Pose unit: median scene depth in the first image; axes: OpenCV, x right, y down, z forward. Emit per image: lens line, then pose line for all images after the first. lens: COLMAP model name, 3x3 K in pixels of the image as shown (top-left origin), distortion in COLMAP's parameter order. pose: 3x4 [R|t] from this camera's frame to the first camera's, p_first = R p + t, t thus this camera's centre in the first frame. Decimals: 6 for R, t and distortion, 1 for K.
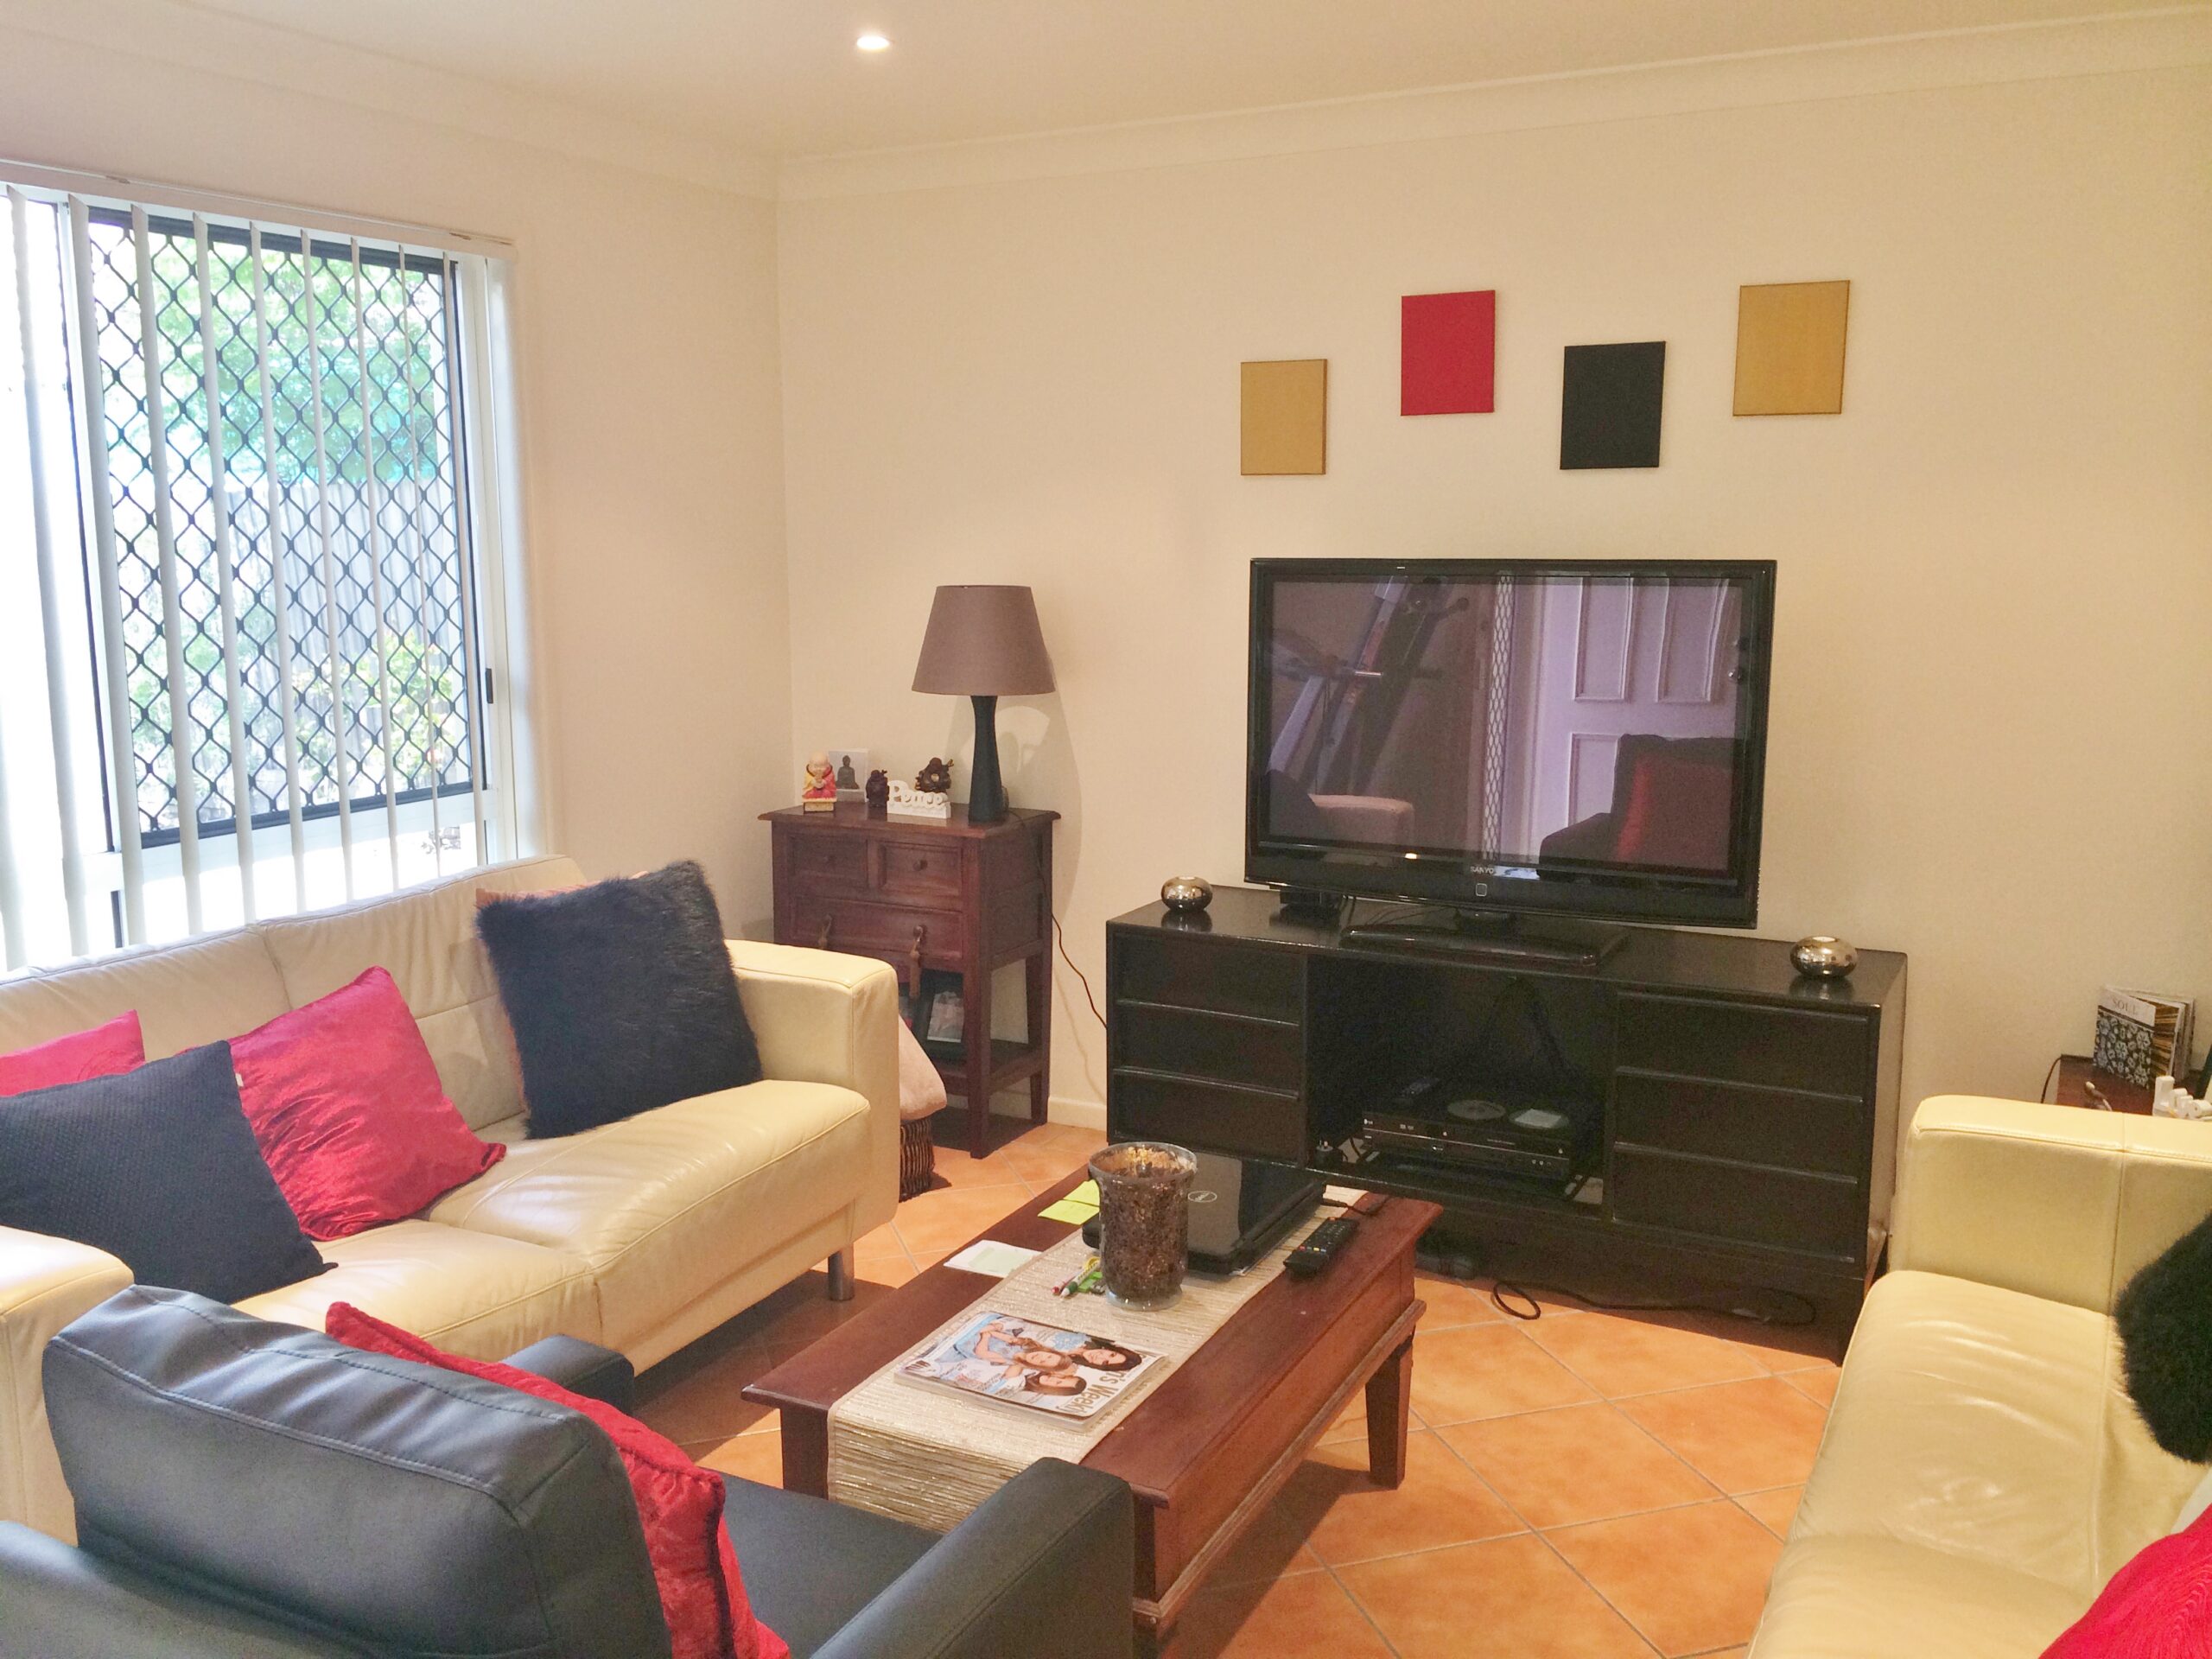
lens RADIAL K [[1905.9, 0, 1096.9], [0, 1905.9, 823.7], [0, 0, 1]] dist [0.091381, -0.116989]
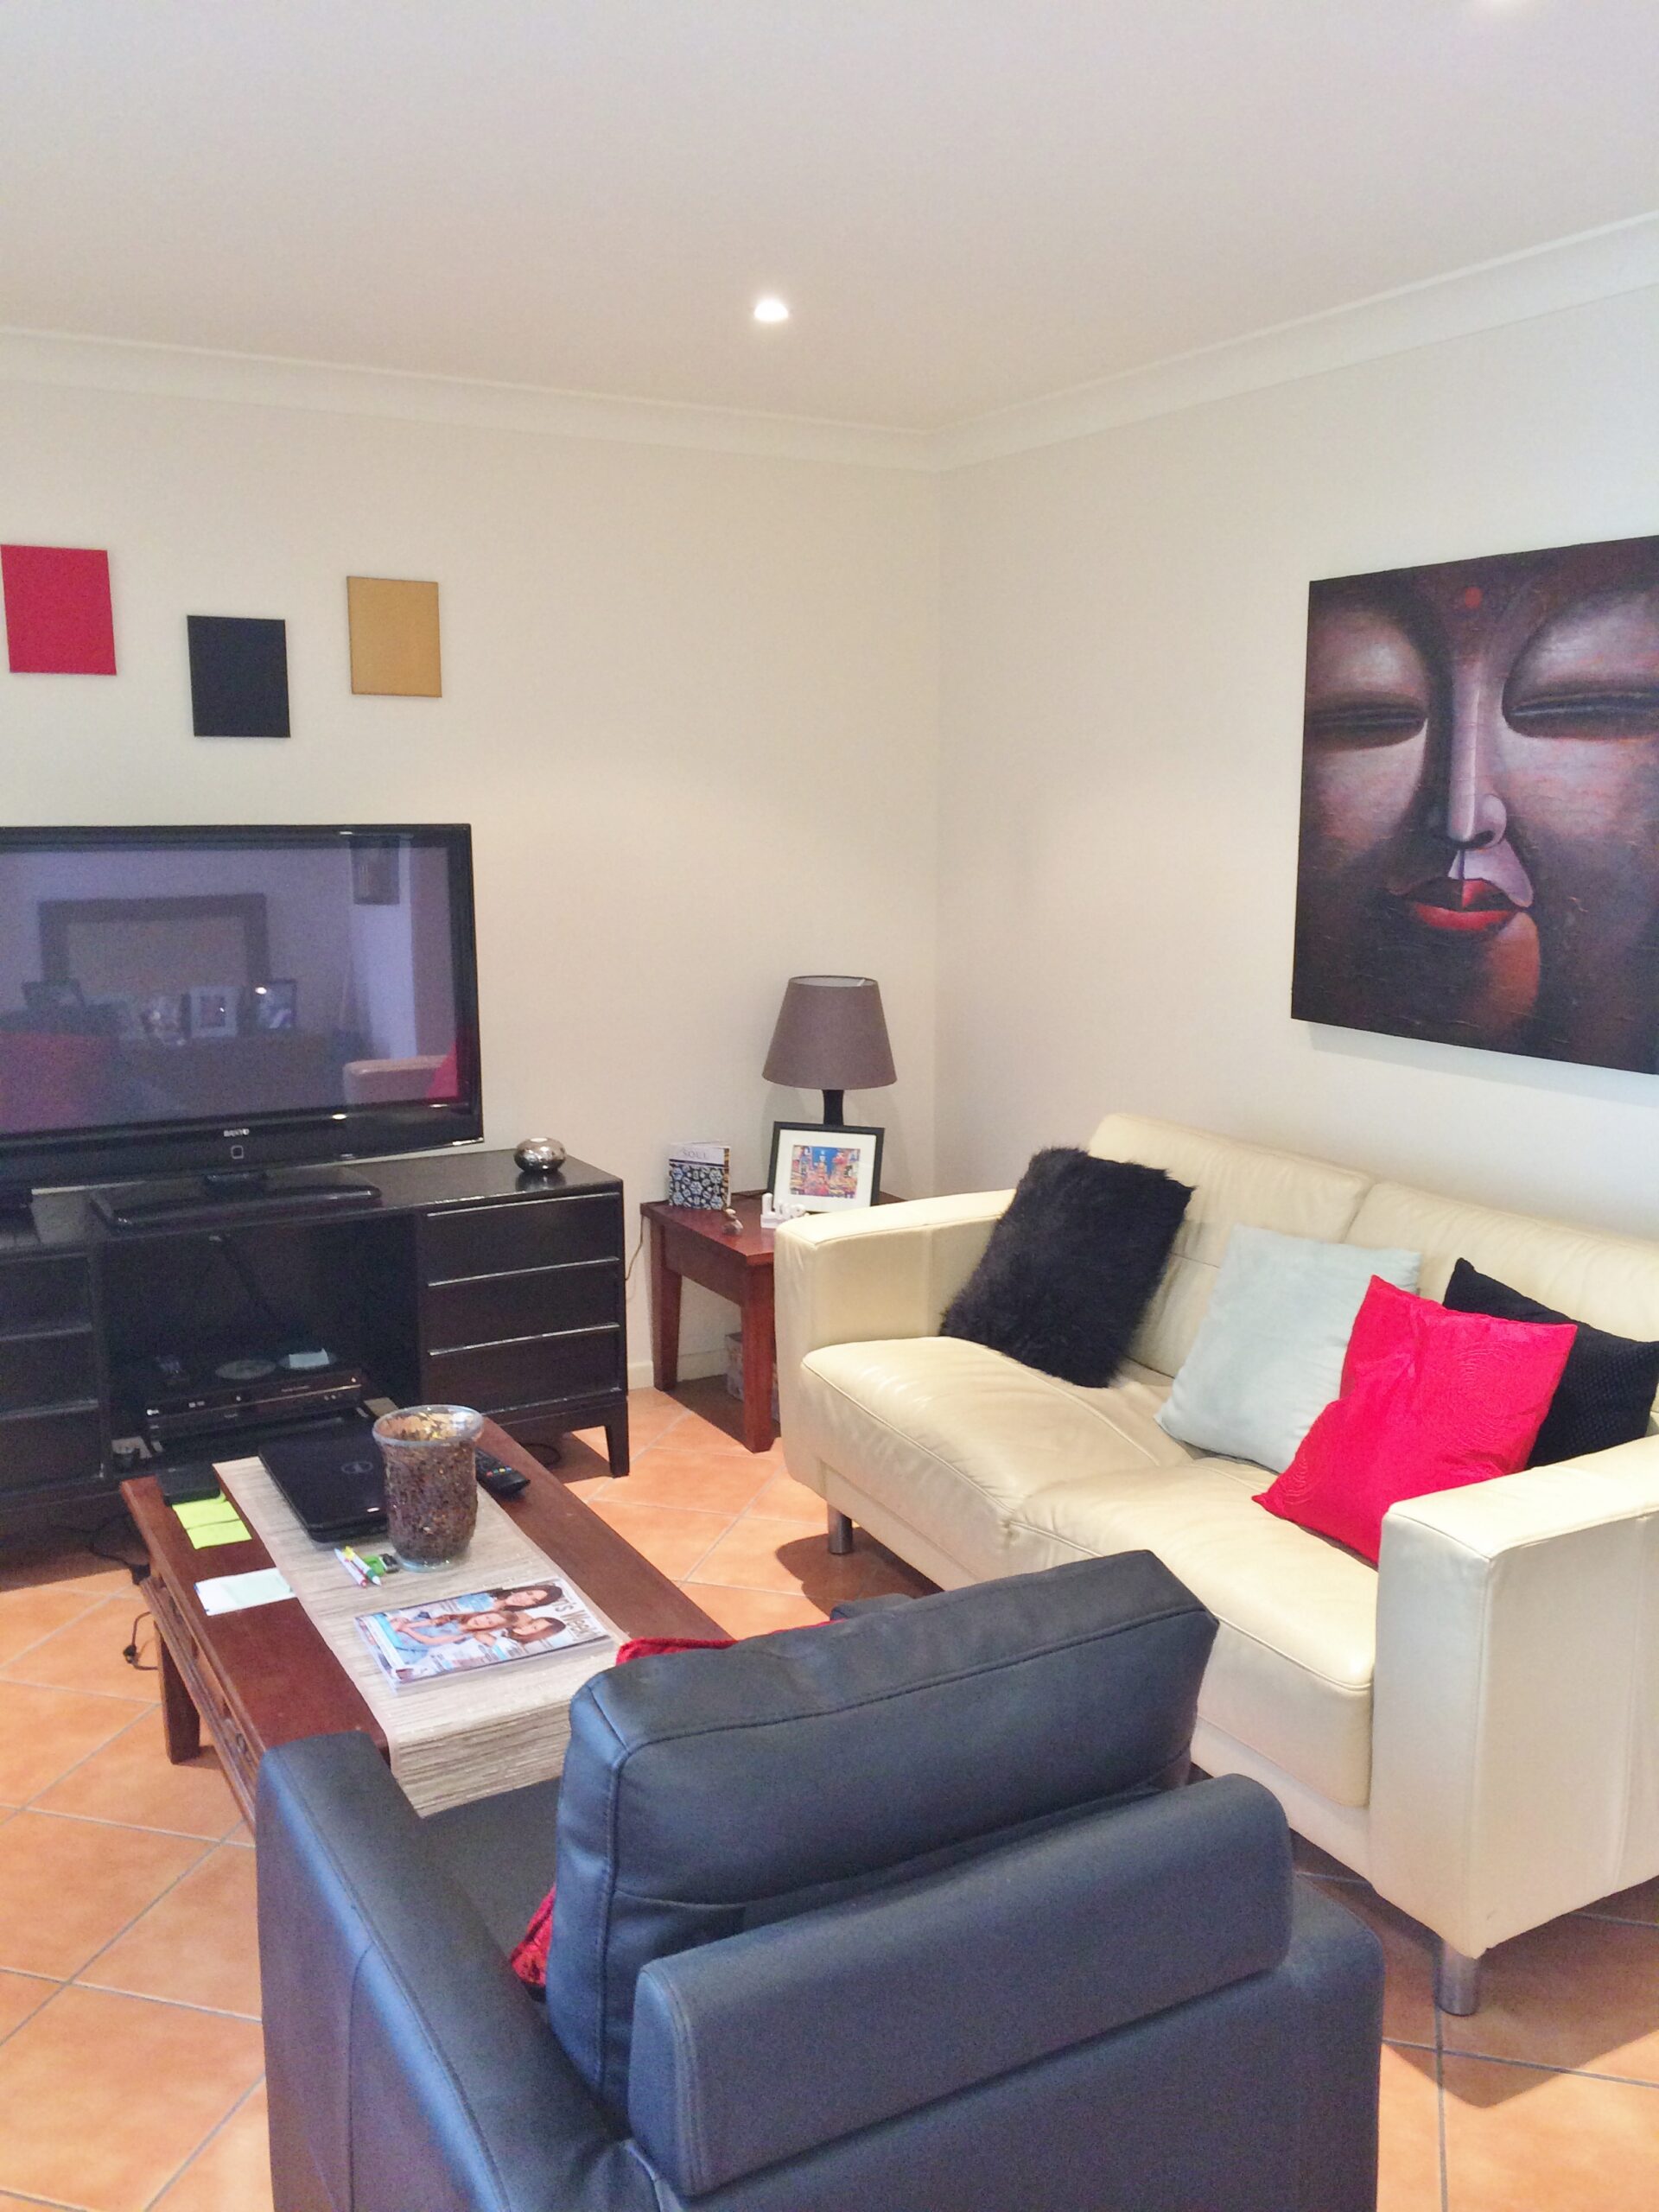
lens RADIAL K [[1905.9, 0, 829.5], [0, 1905.9, 1106.0], [0, 0, 1]] dist [0.091381, -0.116989]
pose [[0.550184, -0.138935, 0.823404, -0.494141], [0.131148, 0.988201, 0.079111, -0.030881], [-0.824681, 0.064462, 0.561913, 0.181071]]
